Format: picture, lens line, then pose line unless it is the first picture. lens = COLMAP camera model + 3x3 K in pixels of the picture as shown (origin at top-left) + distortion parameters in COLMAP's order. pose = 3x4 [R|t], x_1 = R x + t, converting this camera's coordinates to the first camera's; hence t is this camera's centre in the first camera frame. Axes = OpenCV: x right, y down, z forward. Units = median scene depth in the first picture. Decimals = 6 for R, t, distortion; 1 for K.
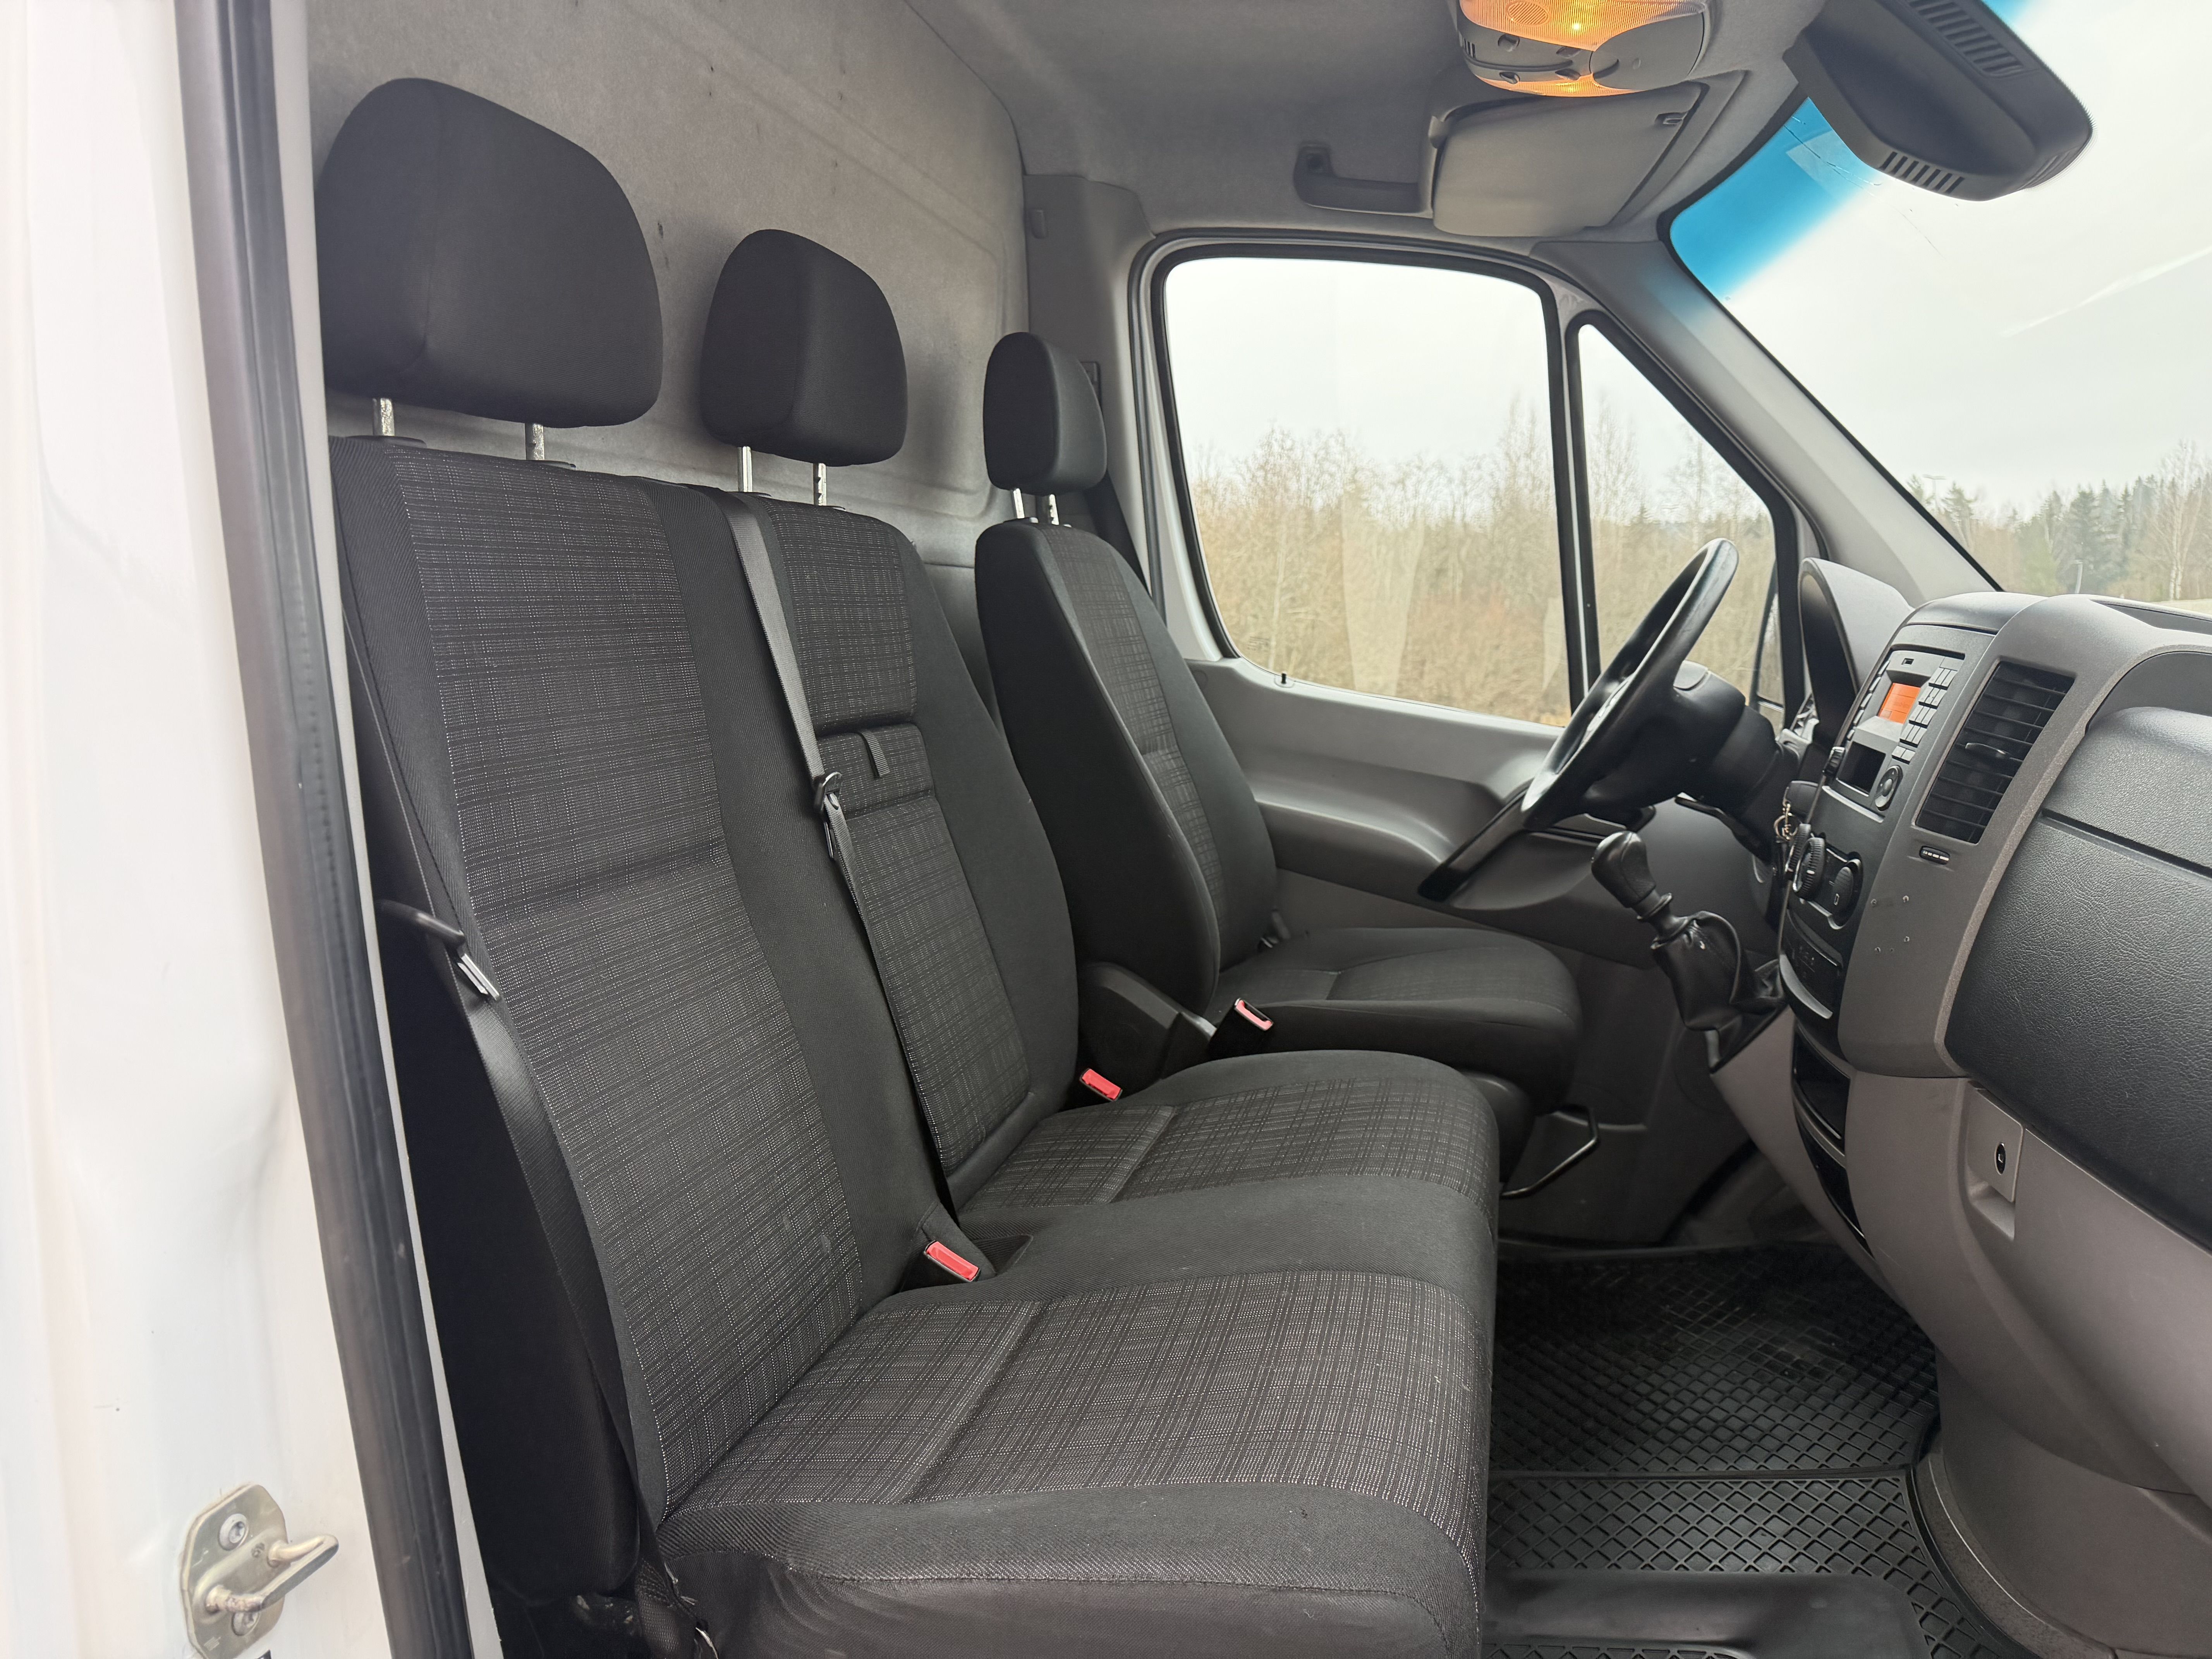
lens RADIAL K [[1578.0, 0, 1082.9], [0, 1578.0, 826.4], [0, 0, 1]] dist [0.063861, -0.085577]
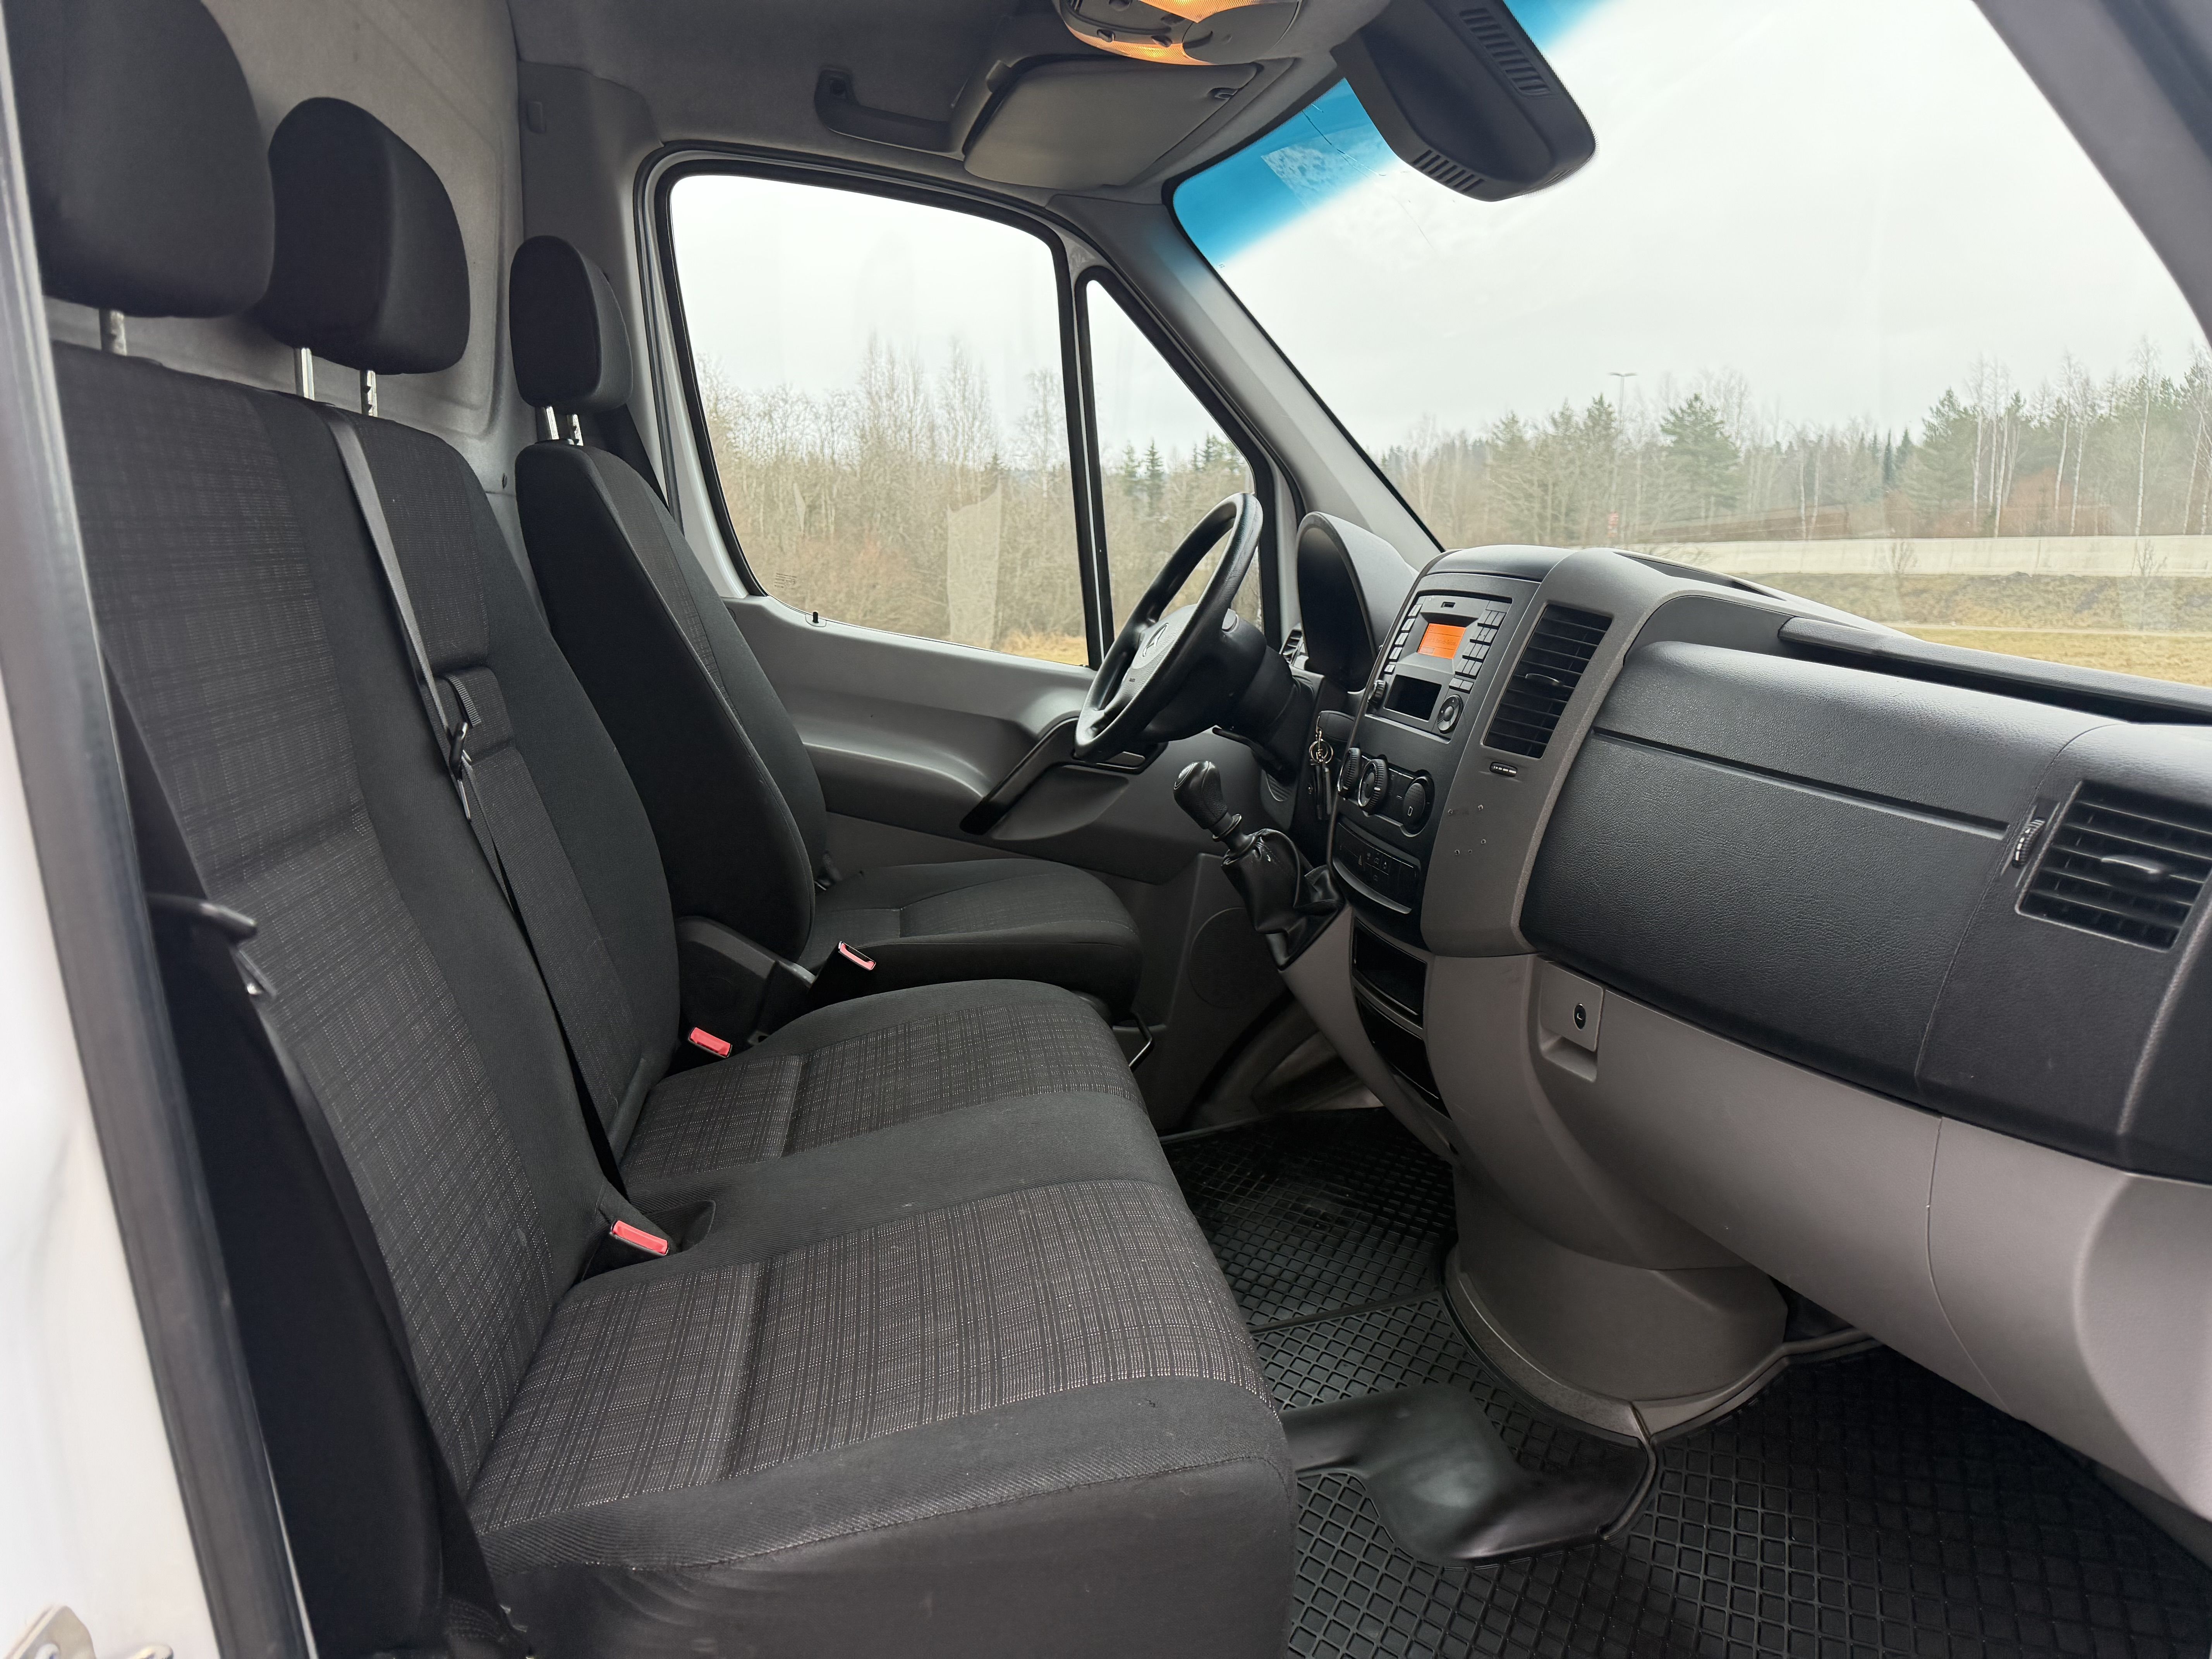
lens RADIAL K [[1578.0, 0, 1096.0], [0, 1578.0, 844.7], [0, 0, 1]] dist [0.063861, -0.085577]
pose [[0.923044, -0.056219, 0.380564, -0.161174], [0.037171, 0.997669, 0.057225, -0.003808], [-0.382894, -0.038676, 0.922982, 0.024047]]
